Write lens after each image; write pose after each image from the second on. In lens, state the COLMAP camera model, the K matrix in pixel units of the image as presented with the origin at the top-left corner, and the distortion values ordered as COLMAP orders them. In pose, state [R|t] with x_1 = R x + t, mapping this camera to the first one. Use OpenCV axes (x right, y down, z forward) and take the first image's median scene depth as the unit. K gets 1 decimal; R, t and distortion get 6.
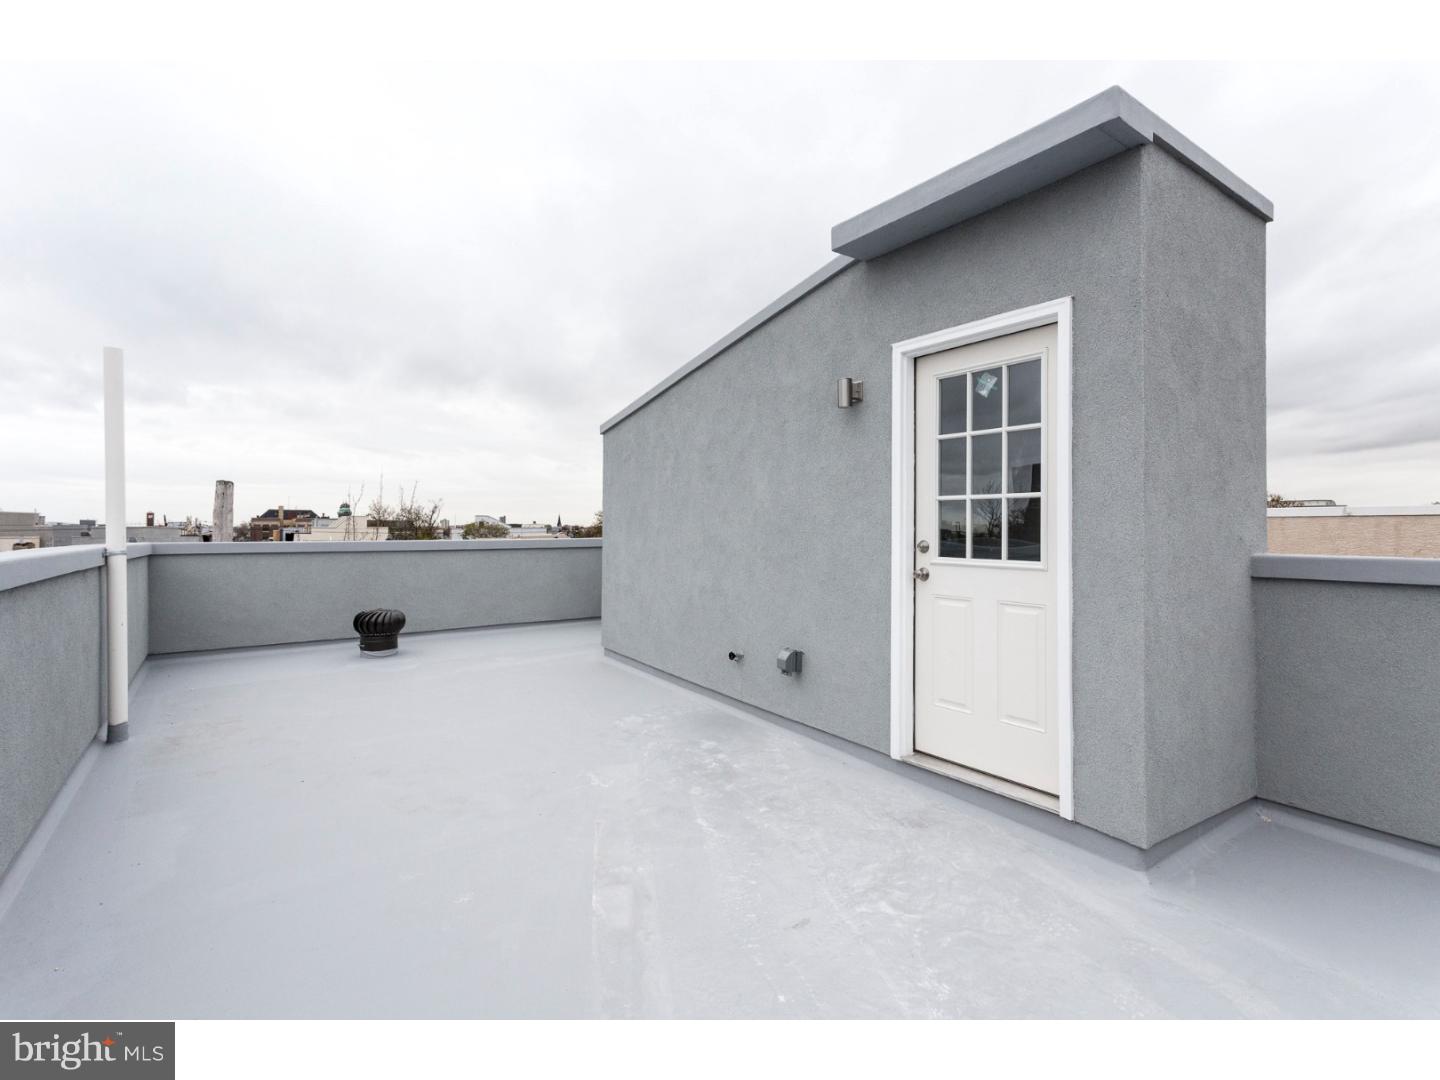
lens RADIAL K [[688.6, 0, 715.3], [0, 688.6, 517.8], [0, 0, 1]] dist [-0.000498, -0.000076]
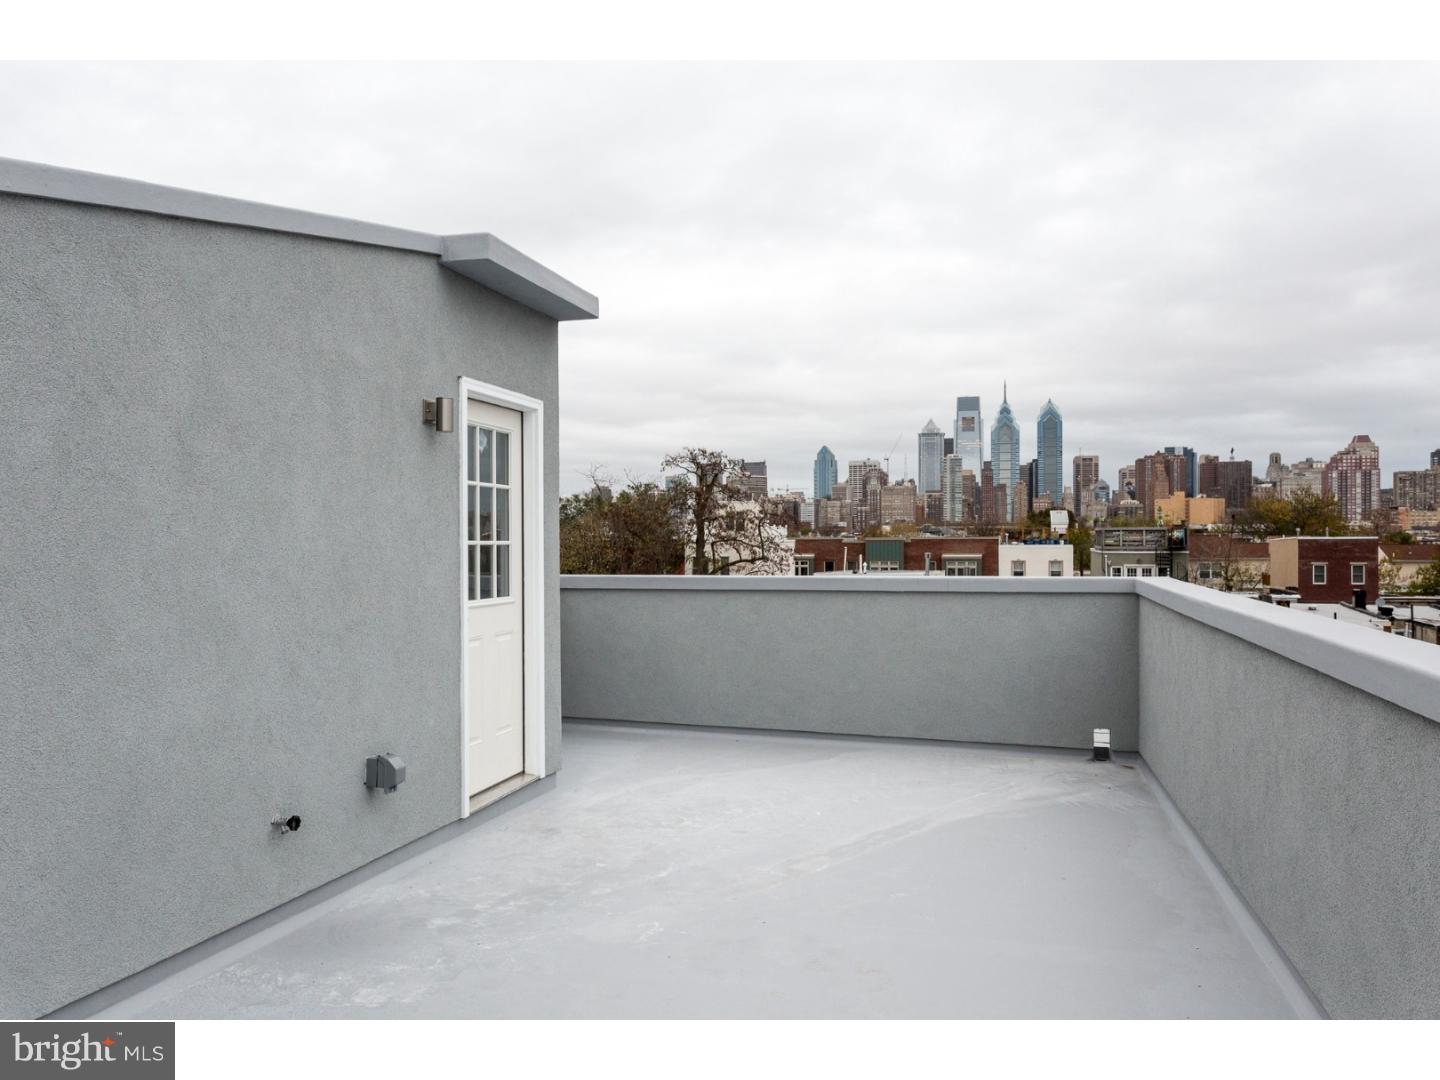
lens RADIAL K [[1060.9, 0, 715.2], [0, 1060.9, 542.9], [0, 0, 1]] dist [0.002562, -0.000568]
pose [[-0.640342, -0.001953, 0.768087, -1.087365], [-0.010431, 0.999927, -0.006153, -0.021897], [-0.768019, -0.011952, -0.640316, 1.690329]]
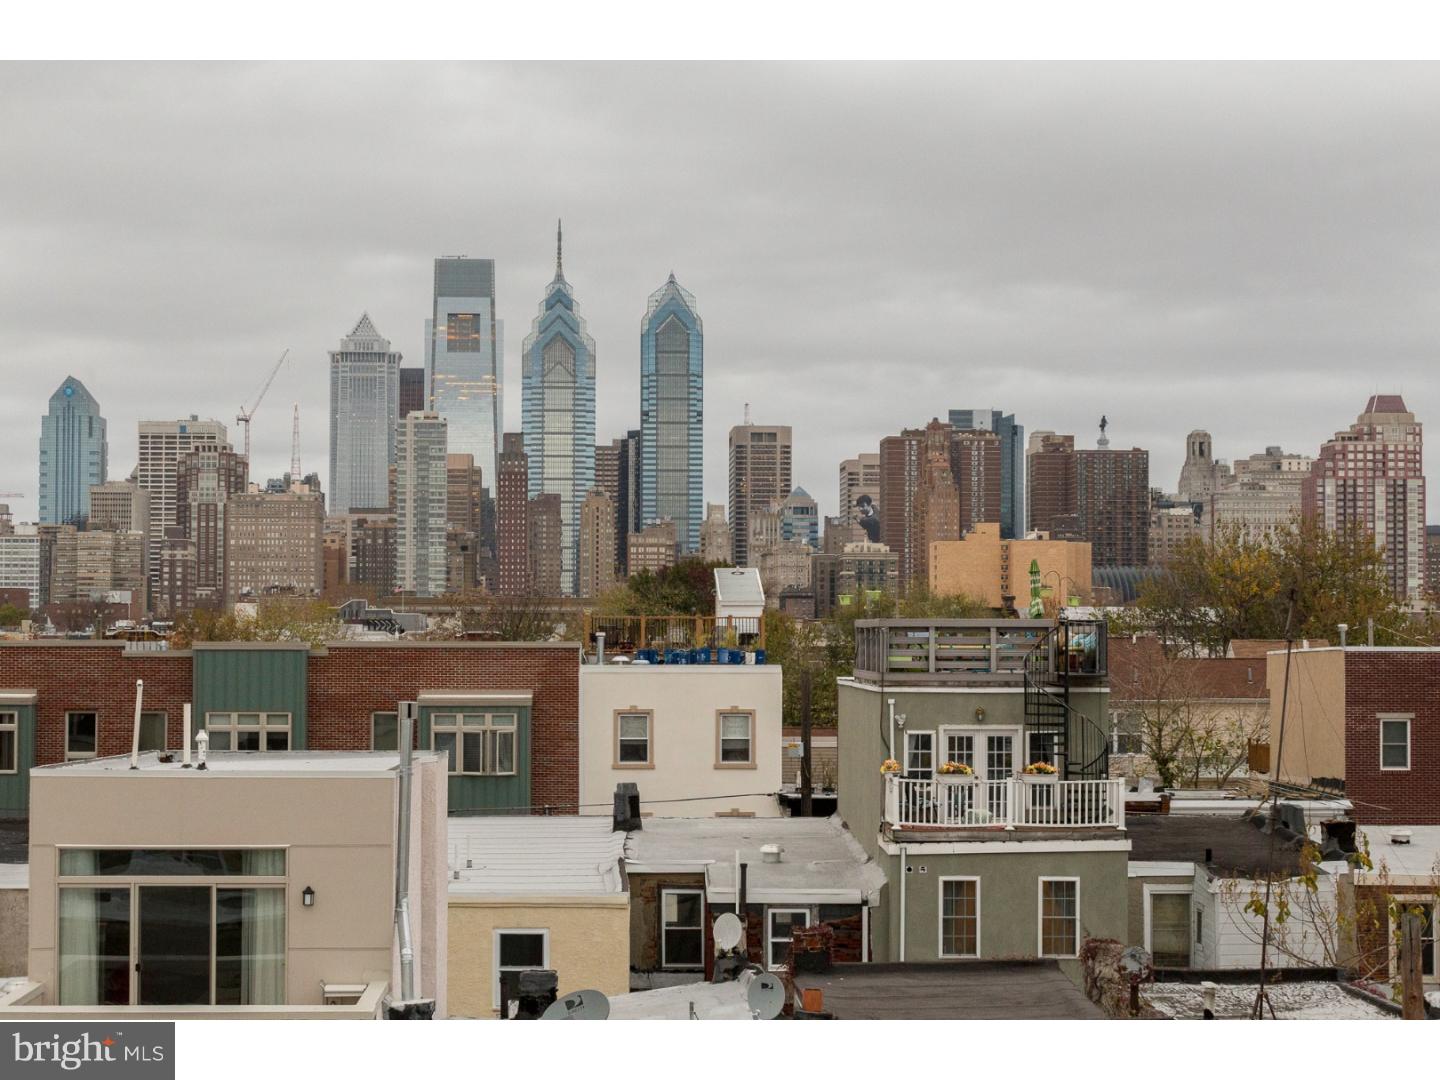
lens RADIAL K [[2860.8, 0, 717.0], [0, 2860.8, 540.9], [0, 0, 1]] dist [-0.033221, 0.000000]
pose [[-0.852776, 0.014577, 0.522073, -0.639046], [-0.011769, 0.998820, -0.047112, -0.047174], [-0.522144, -0.046320, -0.851599, 1.234890]]
